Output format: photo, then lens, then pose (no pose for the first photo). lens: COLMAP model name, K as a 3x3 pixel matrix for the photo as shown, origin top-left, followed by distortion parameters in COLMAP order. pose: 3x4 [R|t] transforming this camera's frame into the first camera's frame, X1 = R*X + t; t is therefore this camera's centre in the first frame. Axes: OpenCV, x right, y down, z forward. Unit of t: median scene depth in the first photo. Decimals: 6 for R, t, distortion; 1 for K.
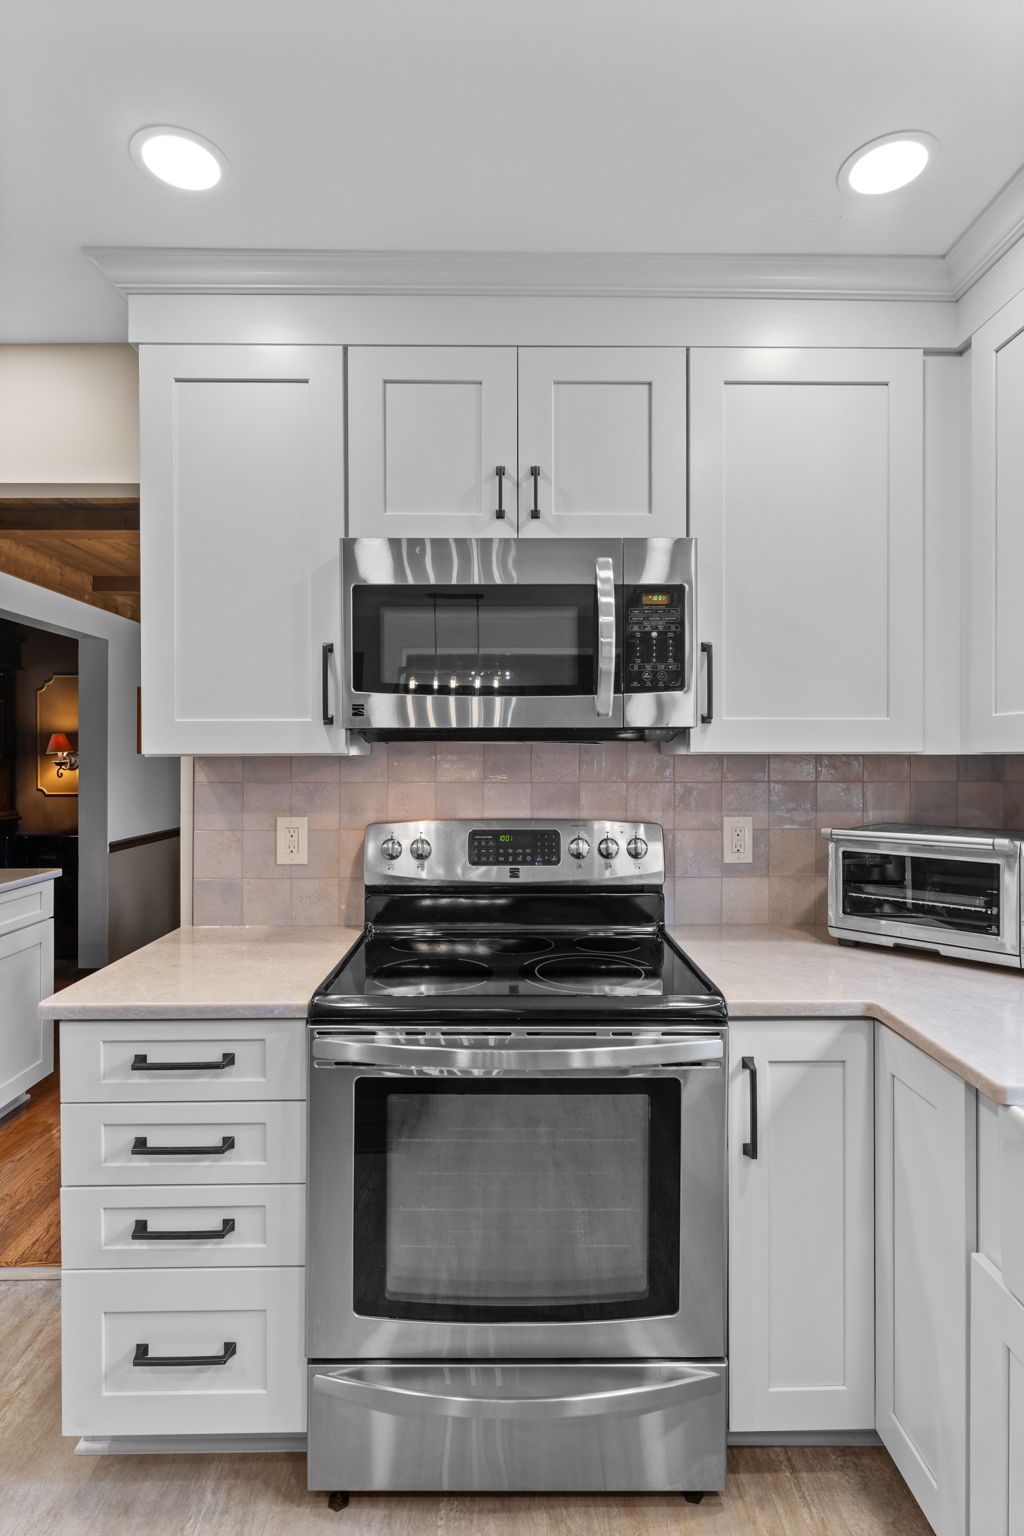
lens RADIAL K [[776.5, 0, 518.9], [0, 776.5, 760.1], [0, 0, 1]] dist [0.001935, -0.000859]
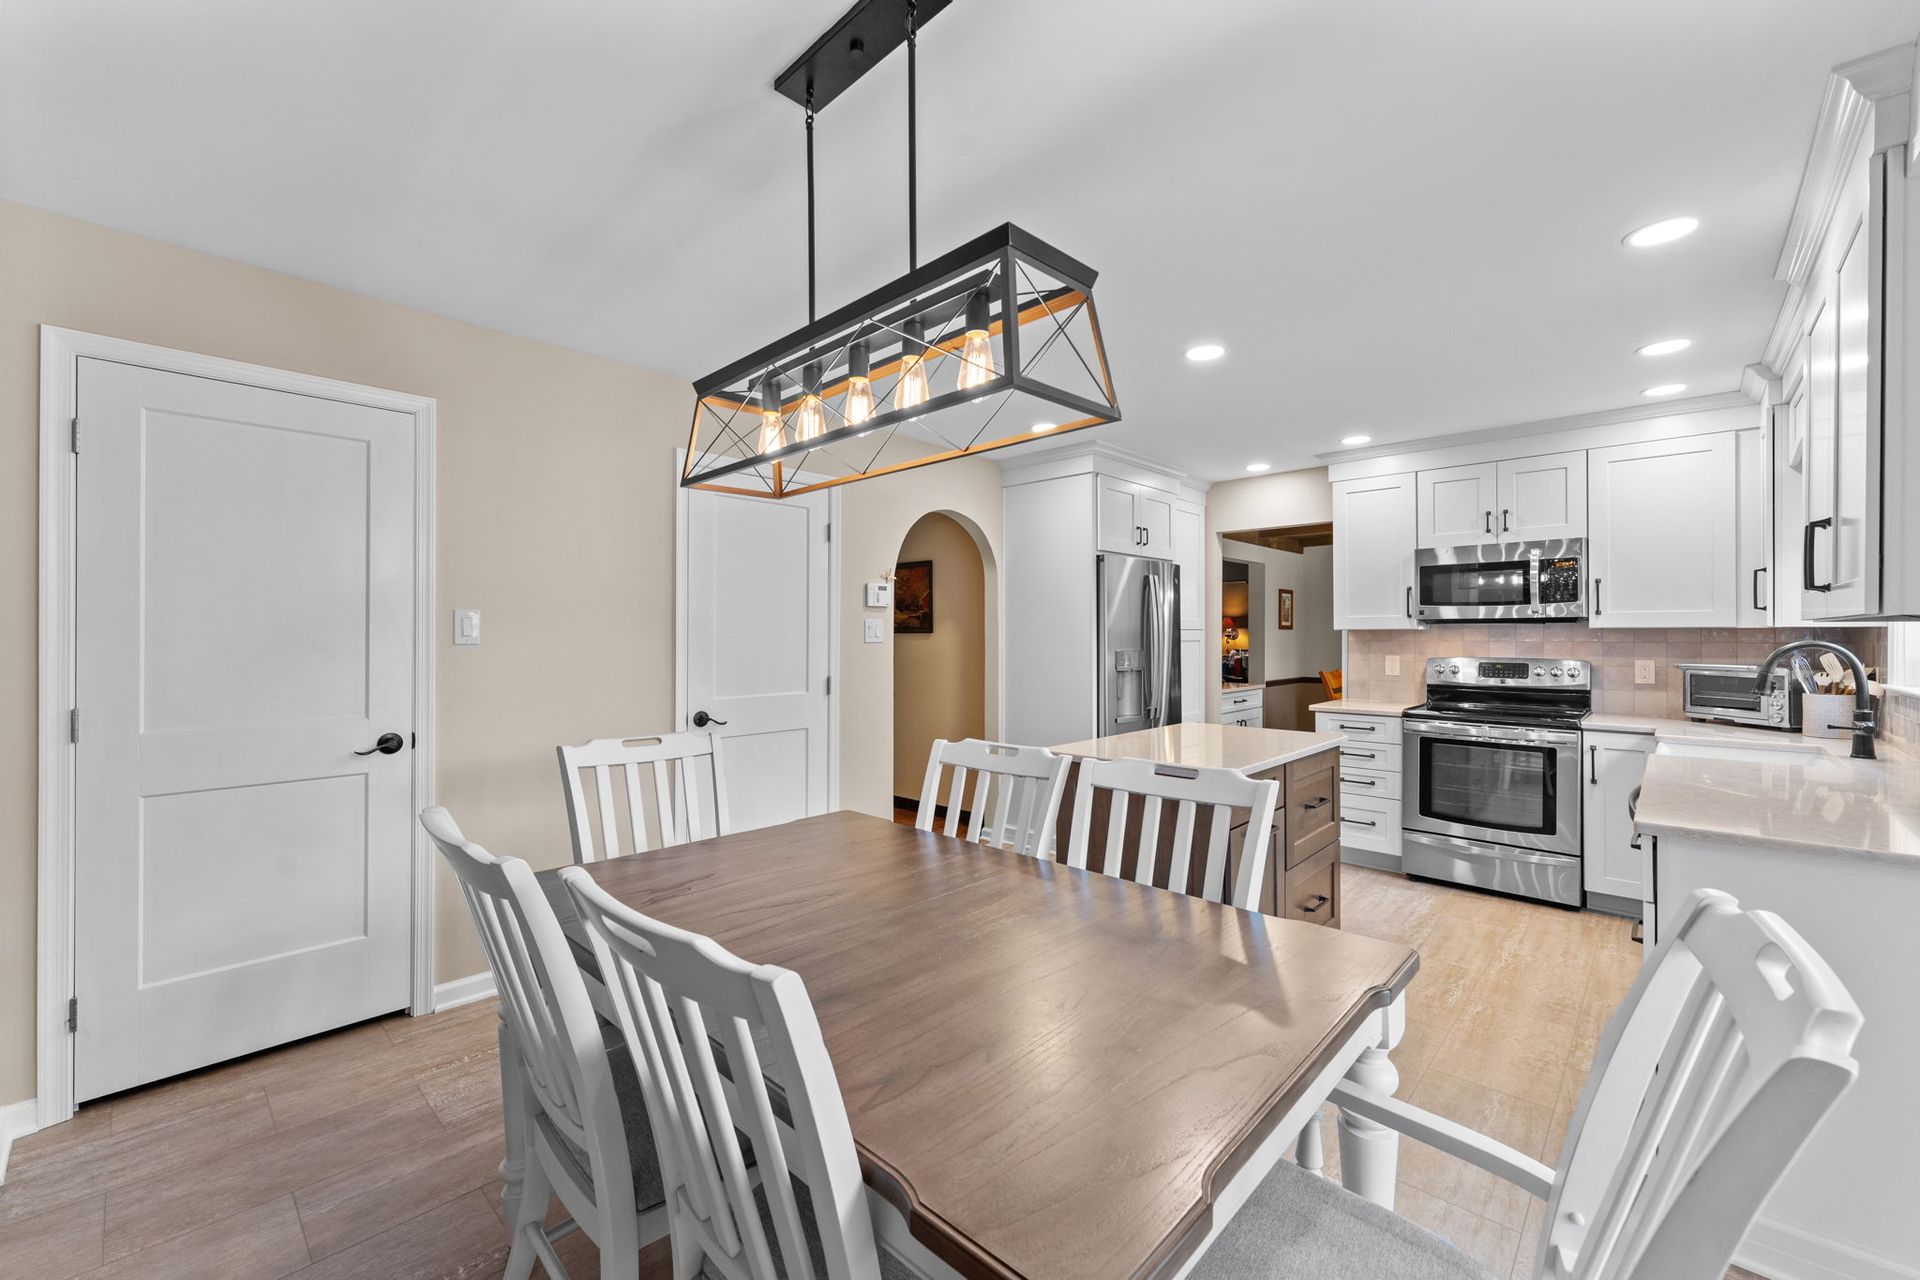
lens RADIAL K [[776.6, 0, 959.7], [0, 776.6, 631.5], [0, 0, 1]] dist [0.003506, -0.001162]
pose [[0.723325, -0.002798, -0.690502, 0.462505], [-0.001681, 0.999982, -0.005814, 0.018401], [0.690506, 0.005366, 0.723307, -1.924187]]
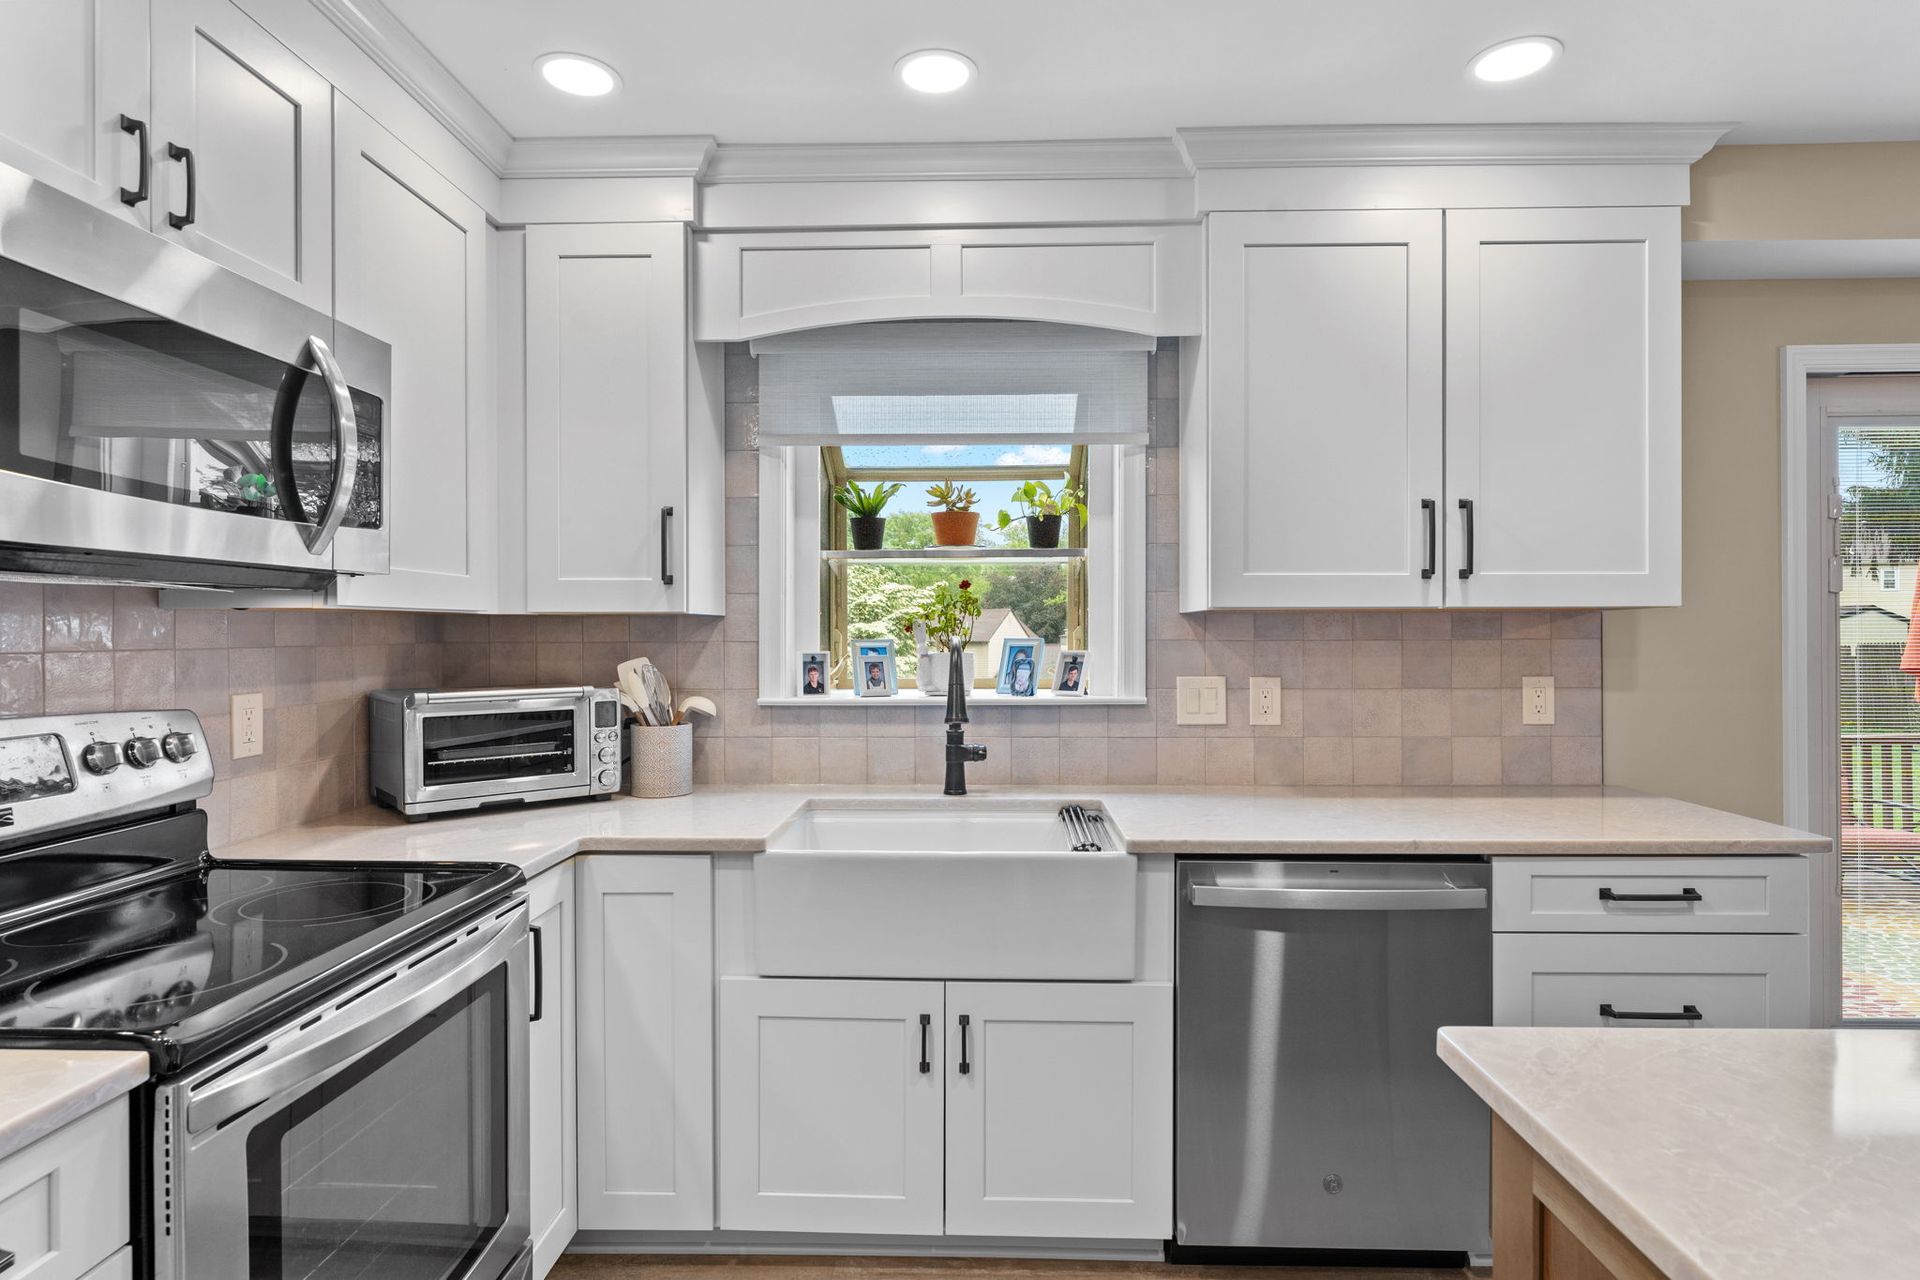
lens RADIAL K [[994.1, 0, 958.3], [0, 994.1, 637.2], [0, 0, 1]] dist [0.004013, -0.007487]
pose [[0.049126, -0.006360, 0.998772, -0.753333], [0.004979, 0.999969, 0.006122, 0.019389], [-0.998780, 0.004672, 0.049156, 0.329508]]
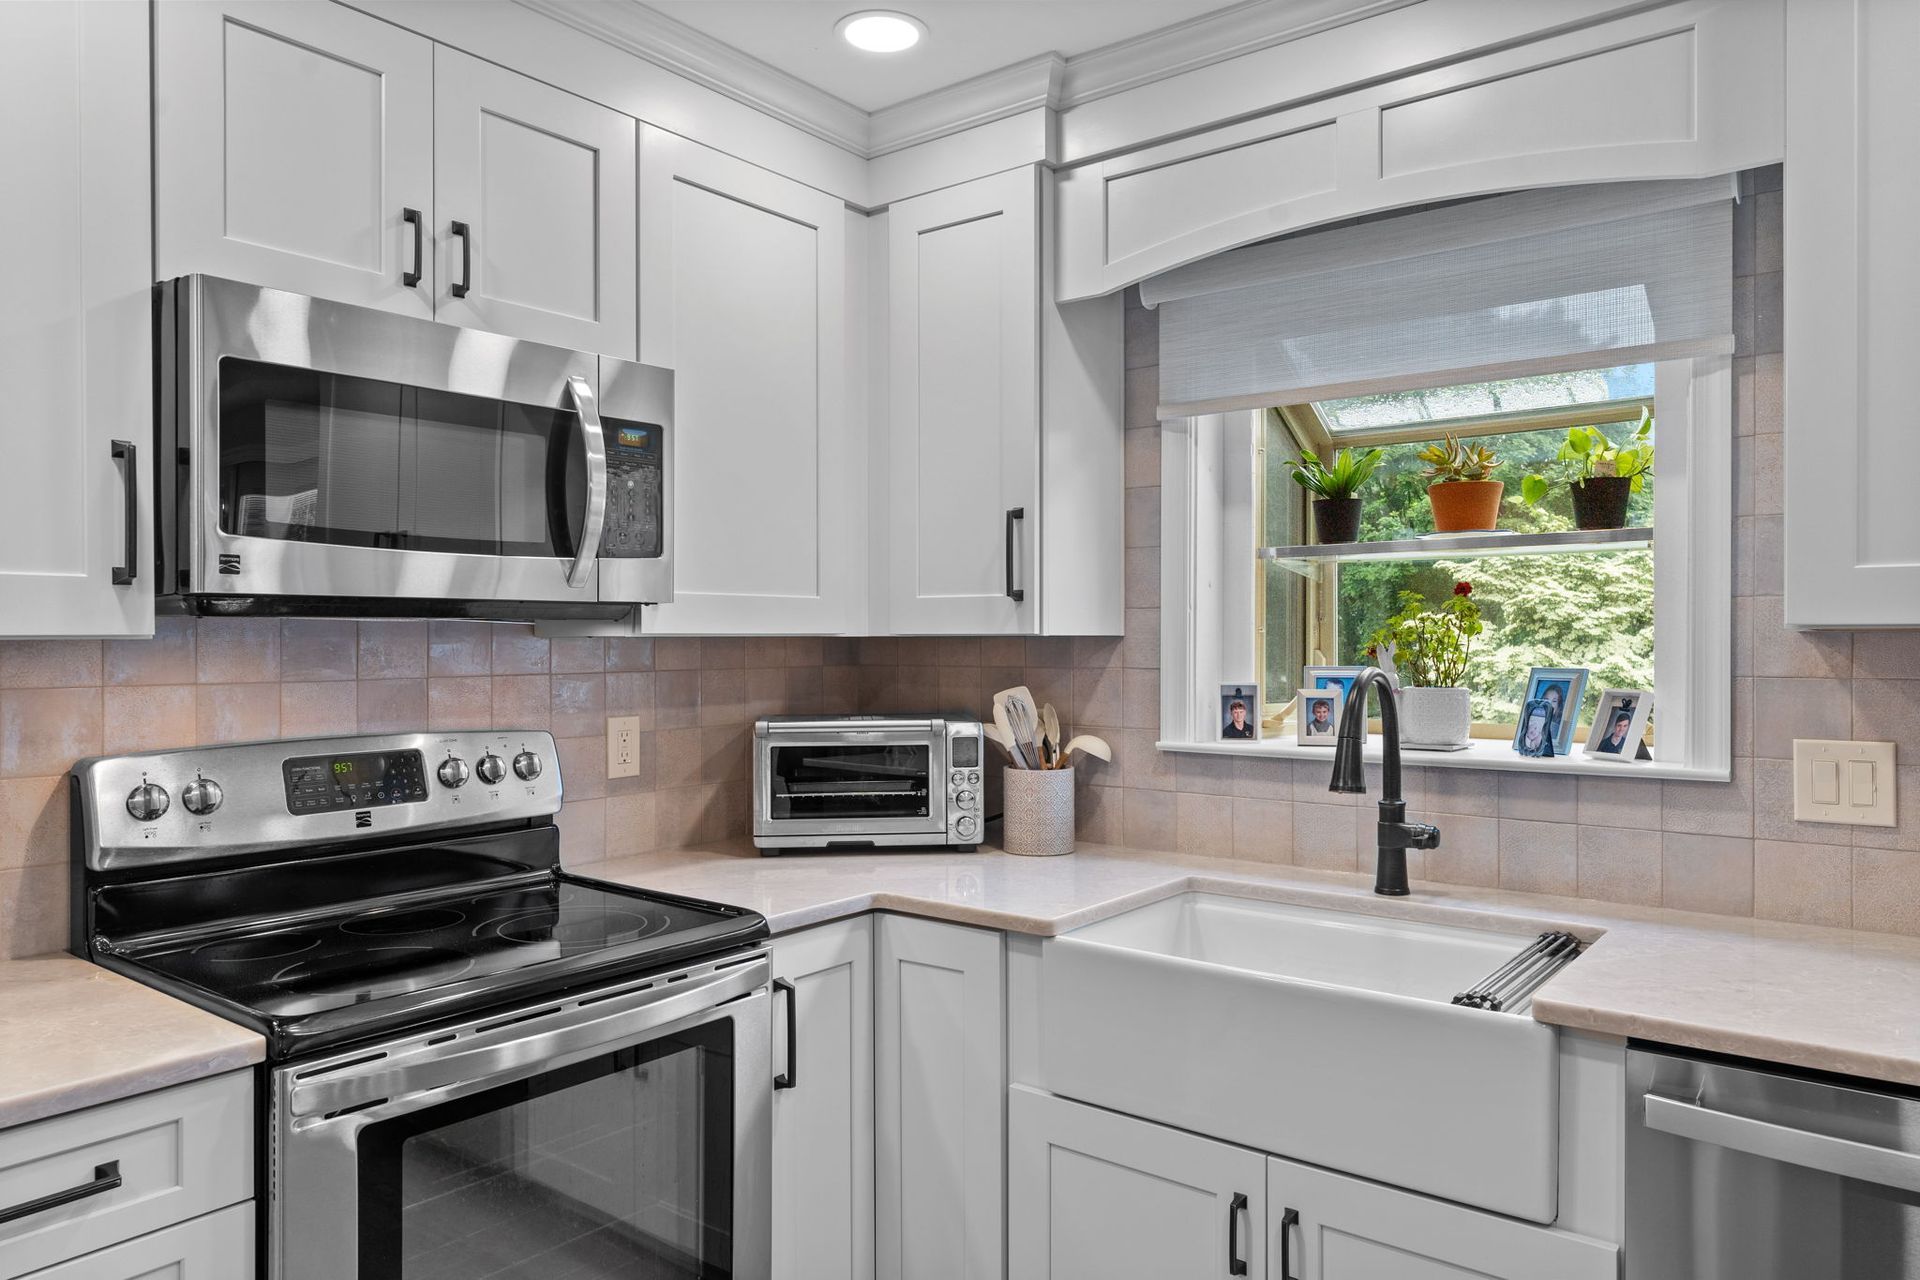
lens RADIAL K [[1273.0, 0, 965.3], [0, 1273.0, 630.0], [0, 0, 1]] dist [0.004099, -0.001102]
pose [[0.625834, 0.002383, 0.779953, -0.584901], [0.004751, 0.999965, -0.006868, -0.003112], [-0.779942, 0.008004, 0.625801, -0.064245]]
